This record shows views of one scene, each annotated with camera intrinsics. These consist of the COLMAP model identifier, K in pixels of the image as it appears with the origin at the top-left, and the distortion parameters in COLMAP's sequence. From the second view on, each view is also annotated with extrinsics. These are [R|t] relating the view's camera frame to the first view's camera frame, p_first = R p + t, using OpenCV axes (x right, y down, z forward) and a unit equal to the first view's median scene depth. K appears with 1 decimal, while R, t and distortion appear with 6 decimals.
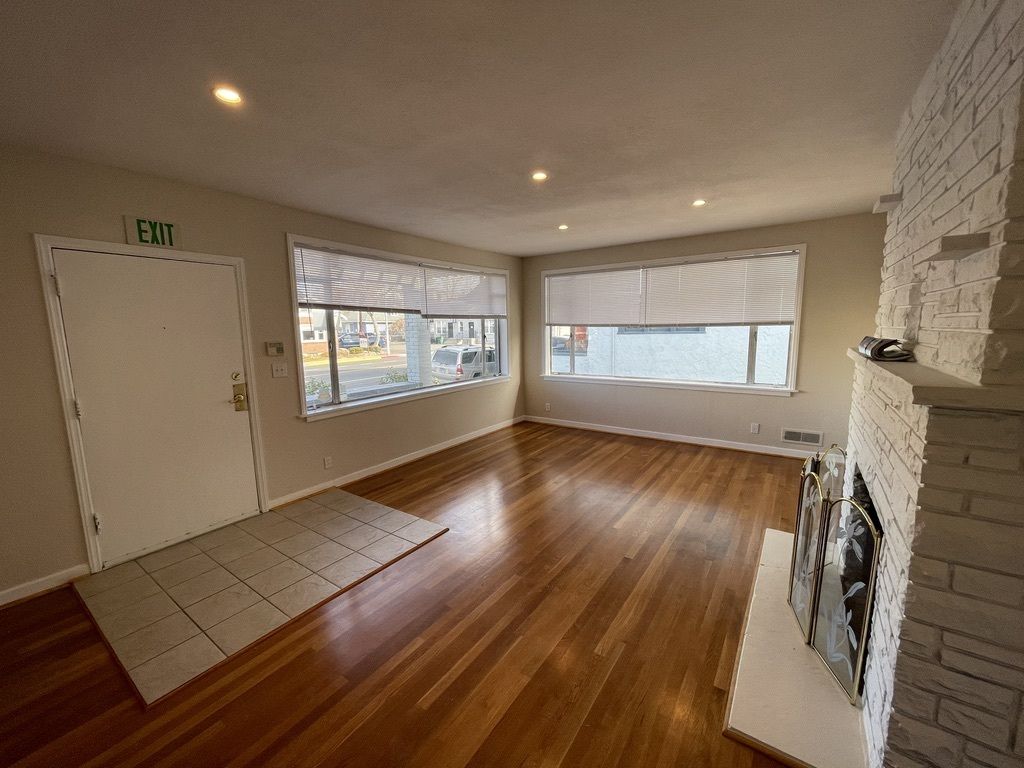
lens RADIAL K [[412.6, 0, 512.1], [0, 412.6, 387.0], [0, 0, 1]] dist [-0.000048, -0.000006]
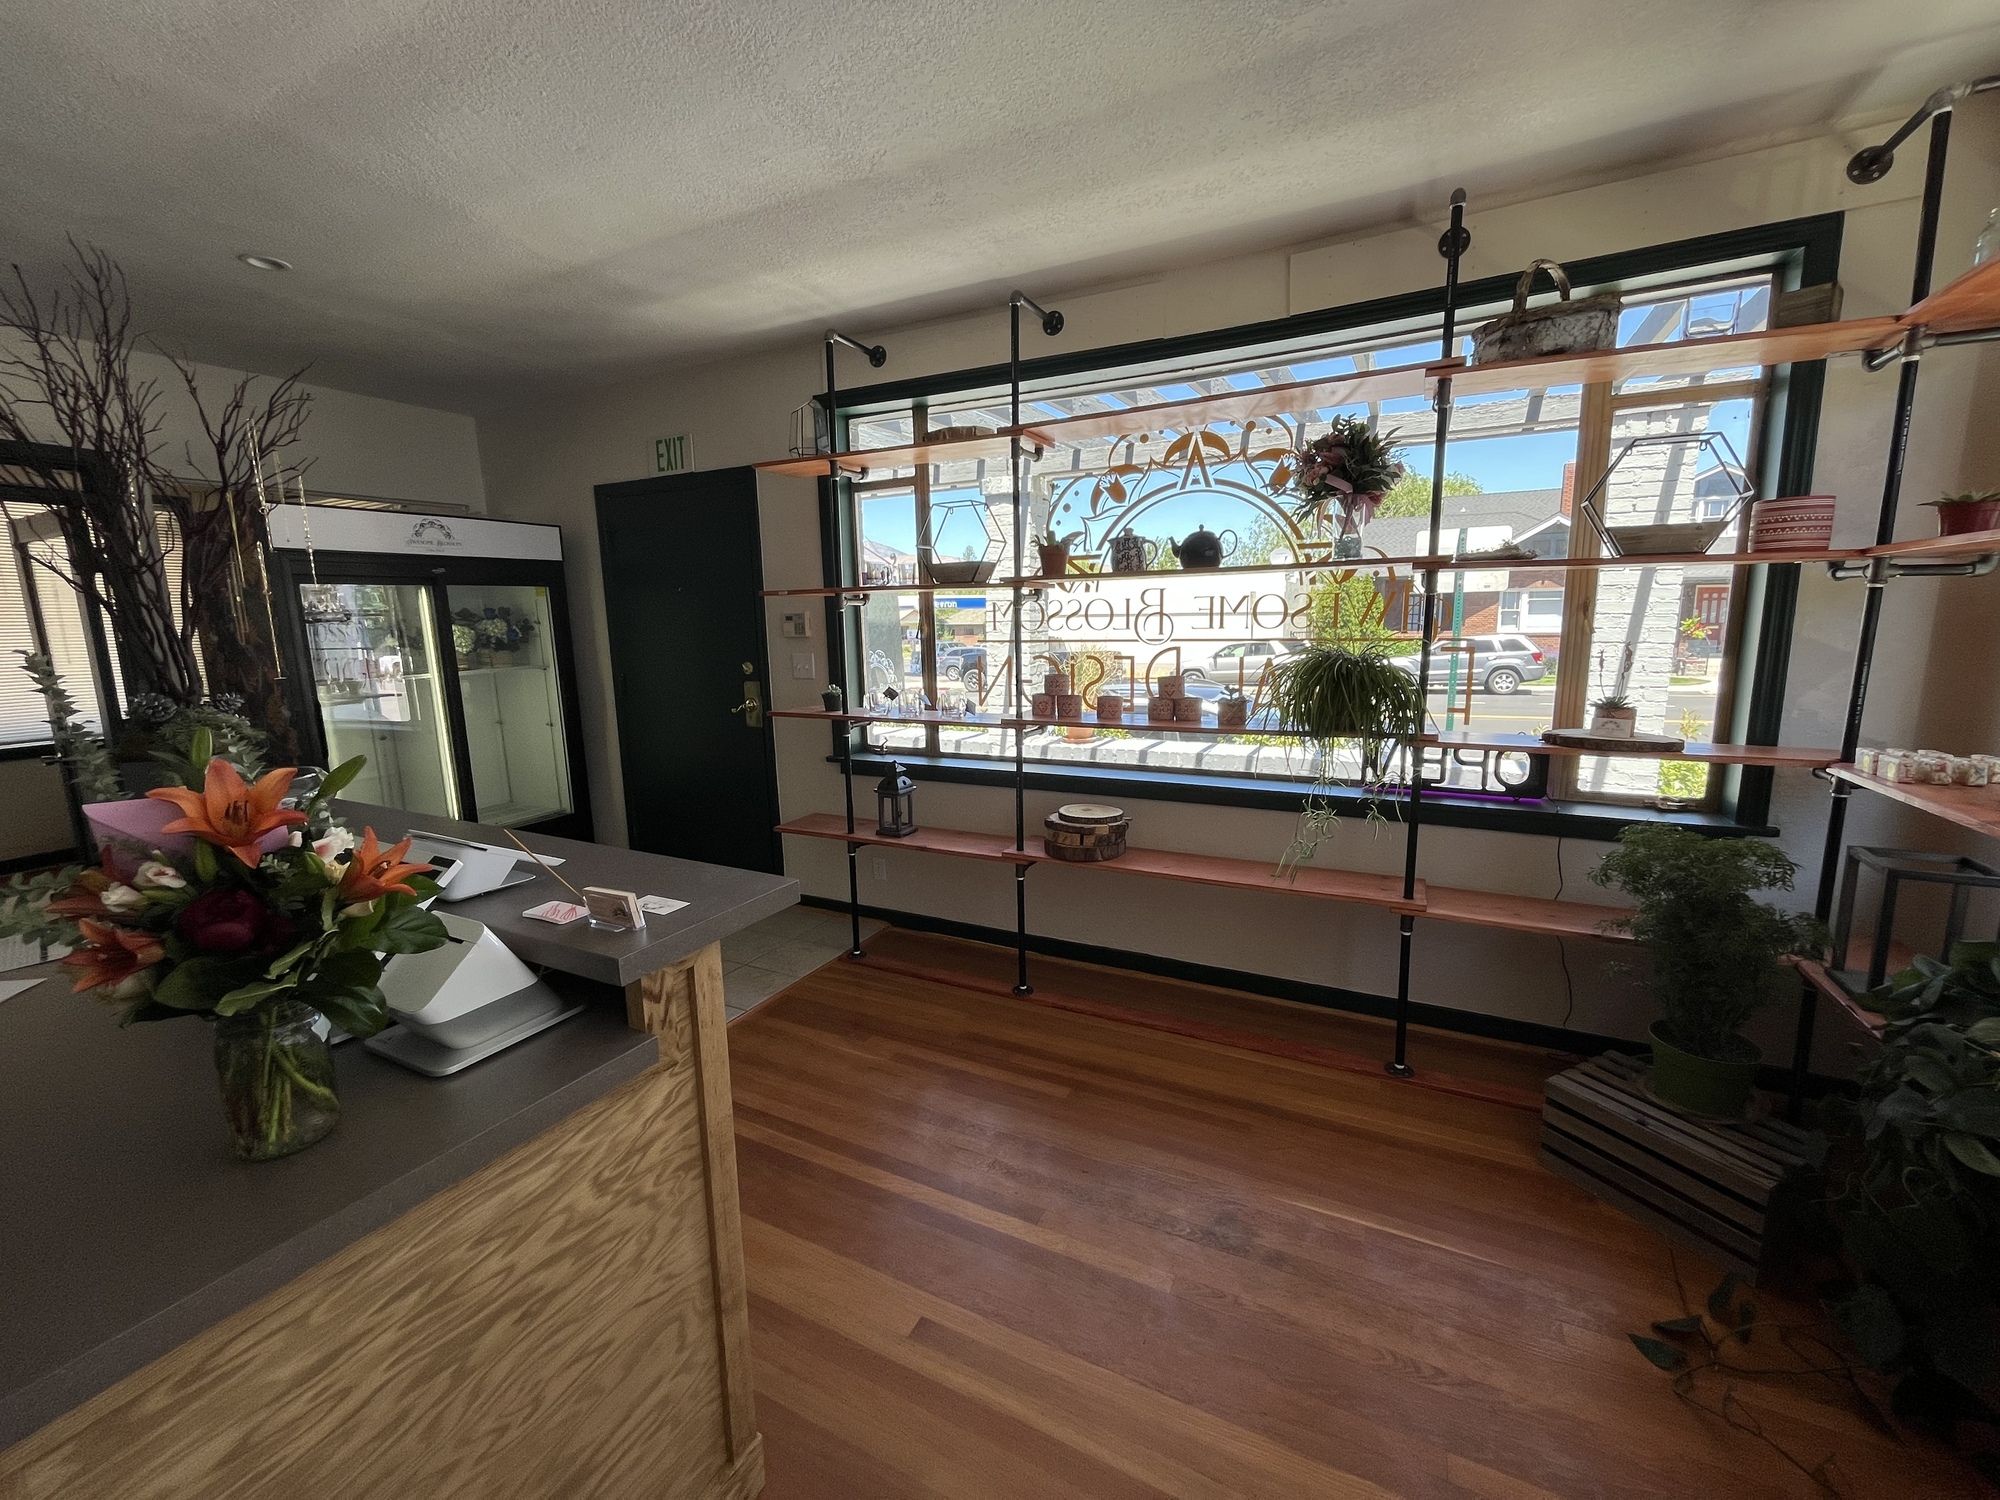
lens RADIAL K [[807.5, 0, 996.9], [0, 807.5, 749.6], [0, 0, 1]] dist [-0.001485, -0.000269]
pose [[0.123863, 0.169955, -0.977637, 0.420329], [-0.124979, 0.980050, 0.154540, -0.101882], [0.984397, 0.103042, 0.142633, 0.907222]]
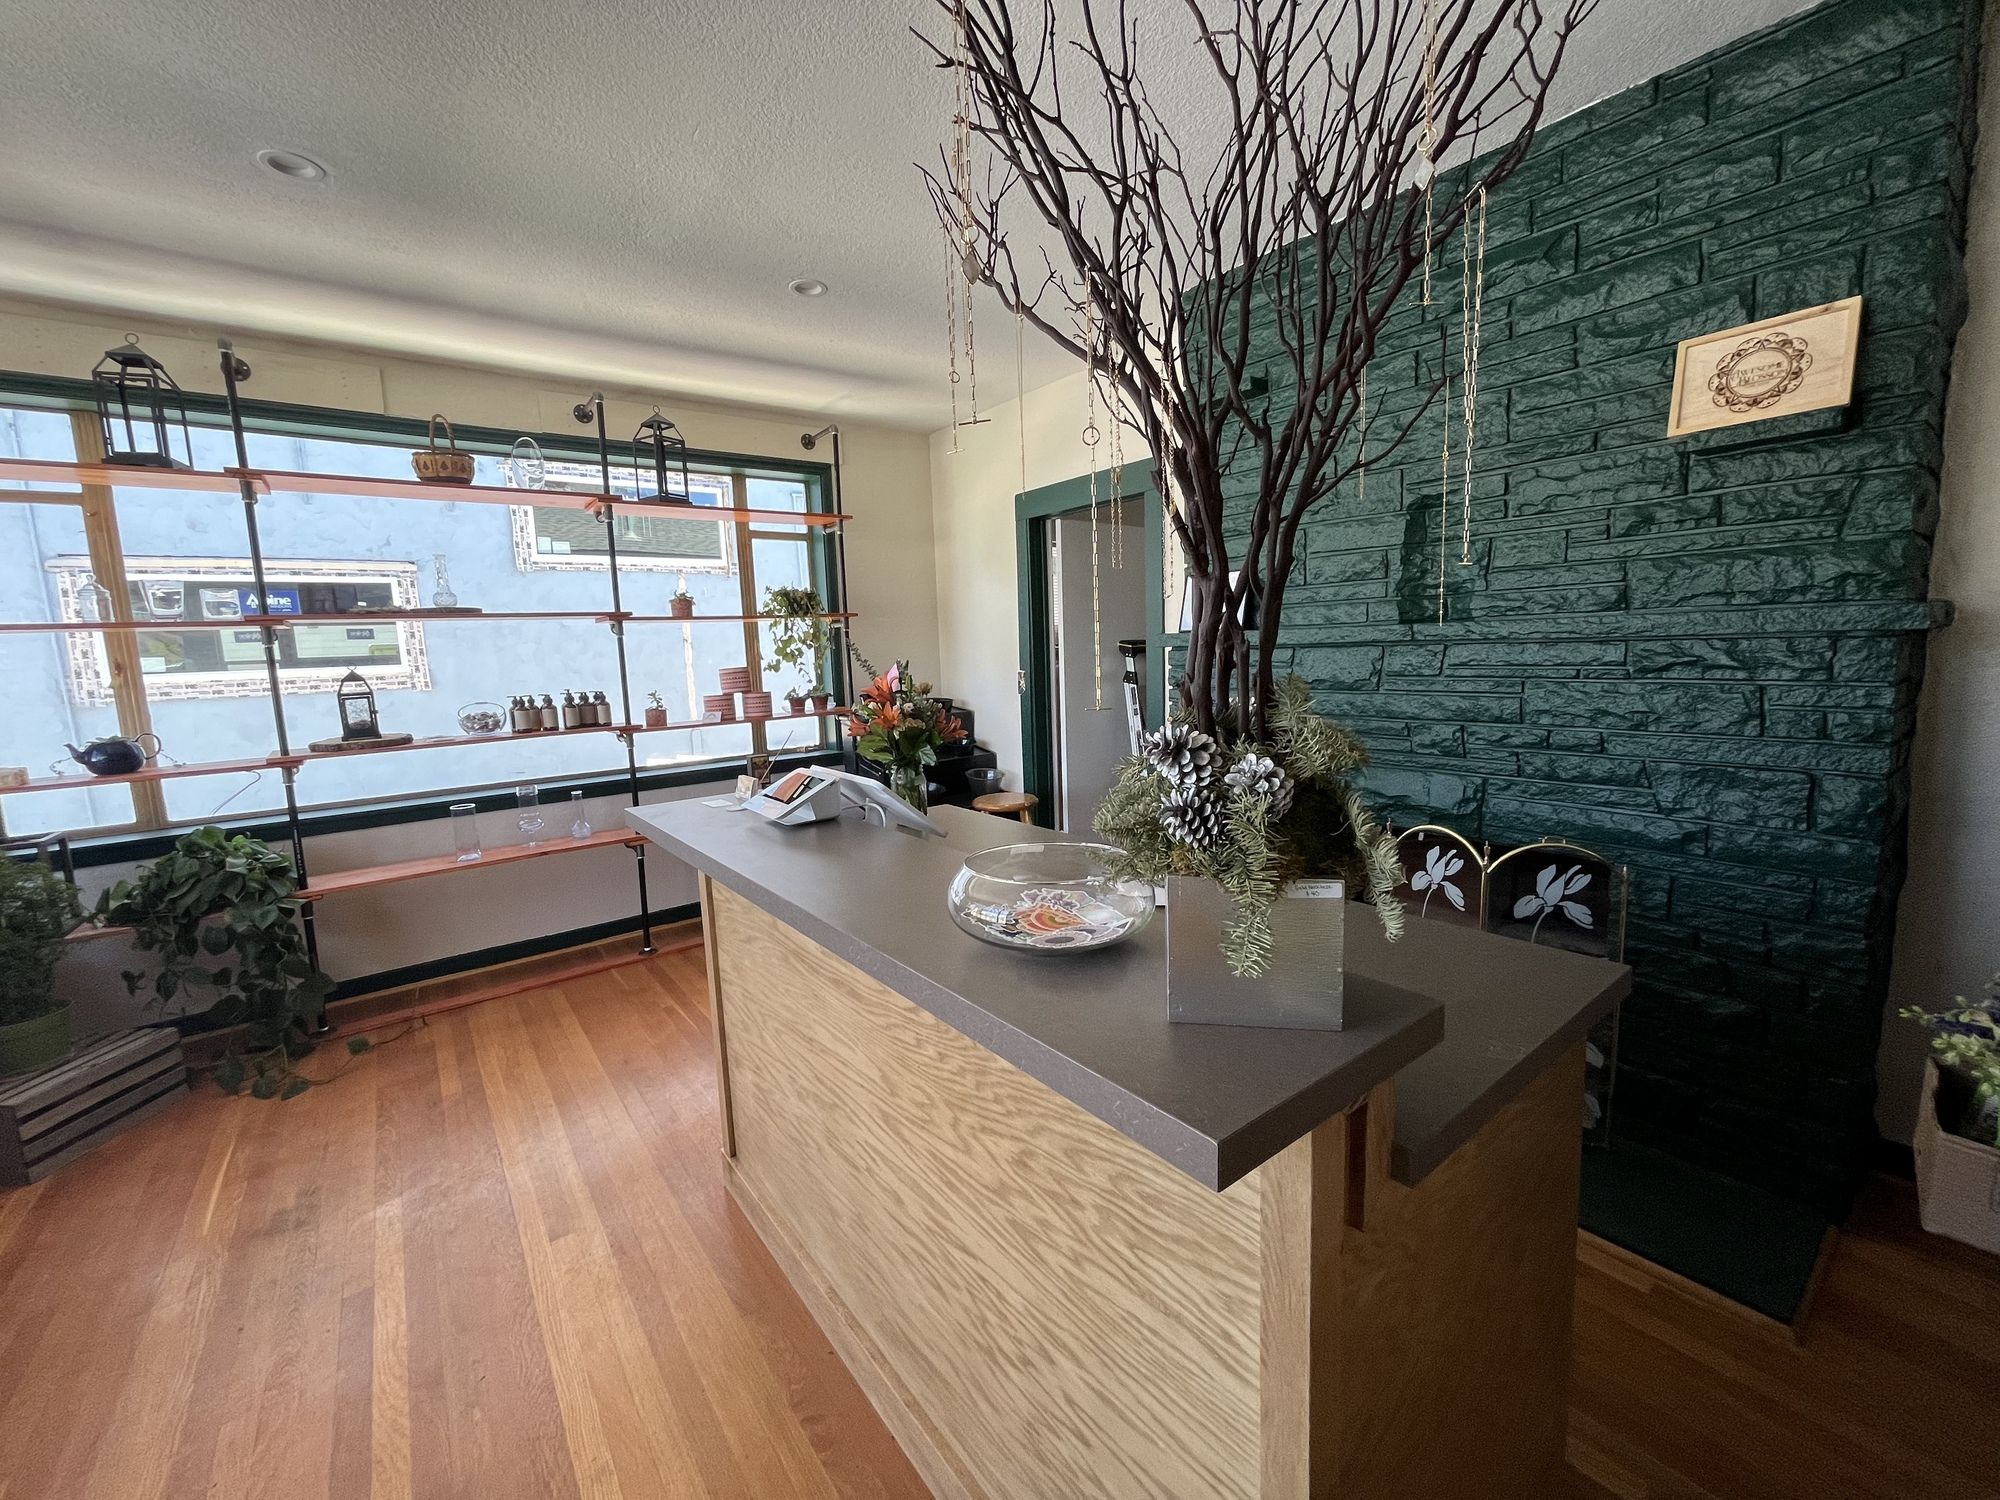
lens RADIAL K [[807.5, 0, 1007.2], [0, 807.5, 748.0], [0, 0, 1]] dist [-0.001485, -0.000269]
pose [[0.301038, -0.119675, 0.946073, -0.216488], [0.168107, 0.983217, 0.070882, -0.031950], [-0.938678, 0.137704, 0.316104, 0.546426]]
